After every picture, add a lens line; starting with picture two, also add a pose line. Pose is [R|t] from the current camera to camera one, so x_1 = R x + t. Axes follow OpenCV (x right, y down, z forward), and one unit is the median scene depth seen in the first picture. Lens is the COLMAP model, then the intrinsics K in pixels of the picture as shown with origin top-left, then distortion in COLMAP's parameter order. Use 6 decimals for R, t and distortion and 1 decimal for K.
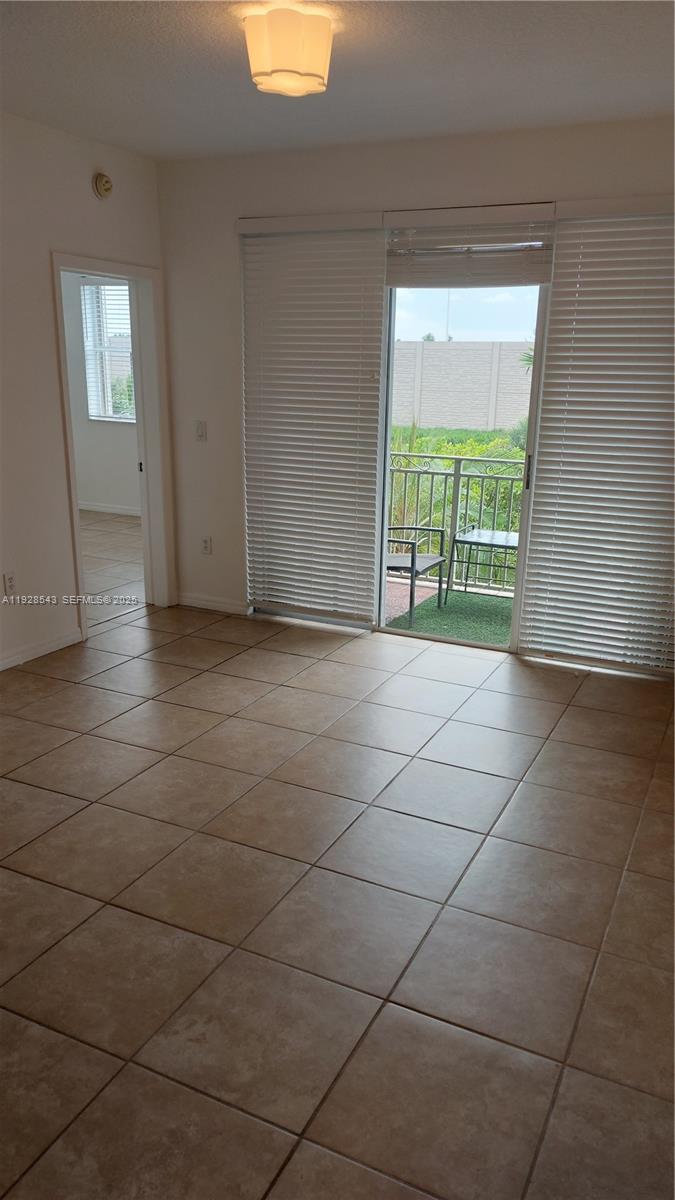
lens RADIAL K [[853.0, 0, 340.0], [0, 853.0, 594.5], [0, 0, 1]] dist [0.005857, -0.024694]
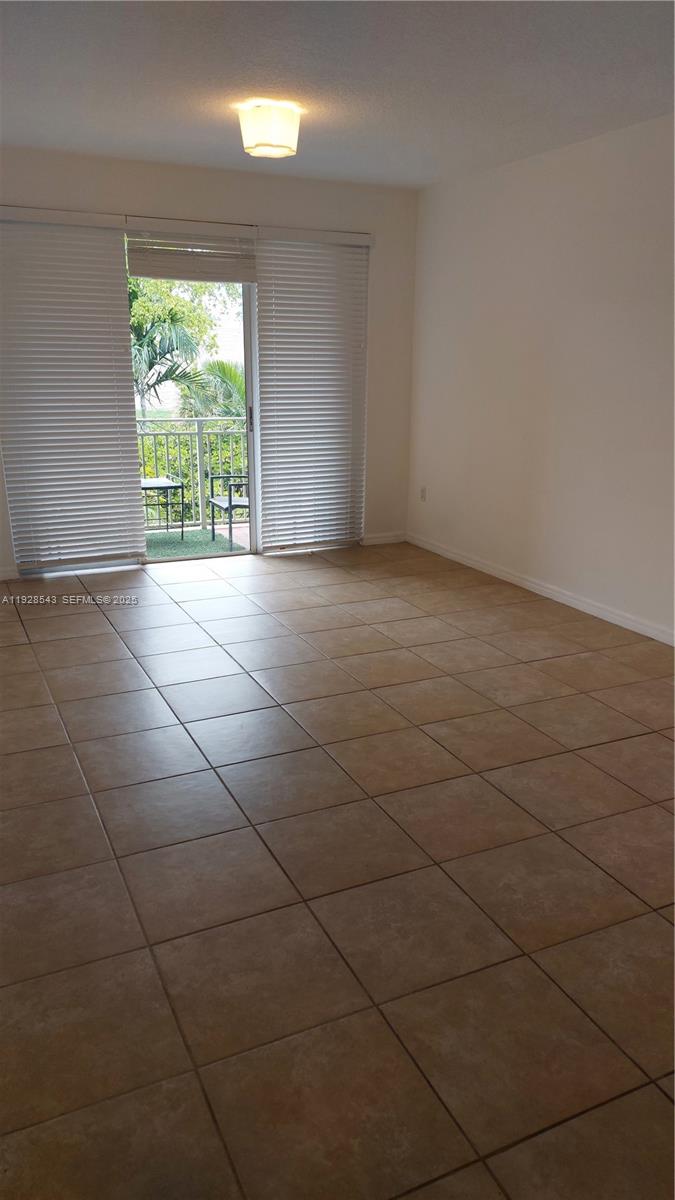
lens RADIAL K [[853.0, 0, 345.8], [0, 853.0, 605.5], [0, 0, 1]] dist [0.005857, -0.024694]
pose [[0.632427, -0.235190, 0.738053, -0.784873], [0.202009, 0.969899, 0.135972, -0.007618], [-0.747816, 0.063101, 0.660901, -0.013669]]
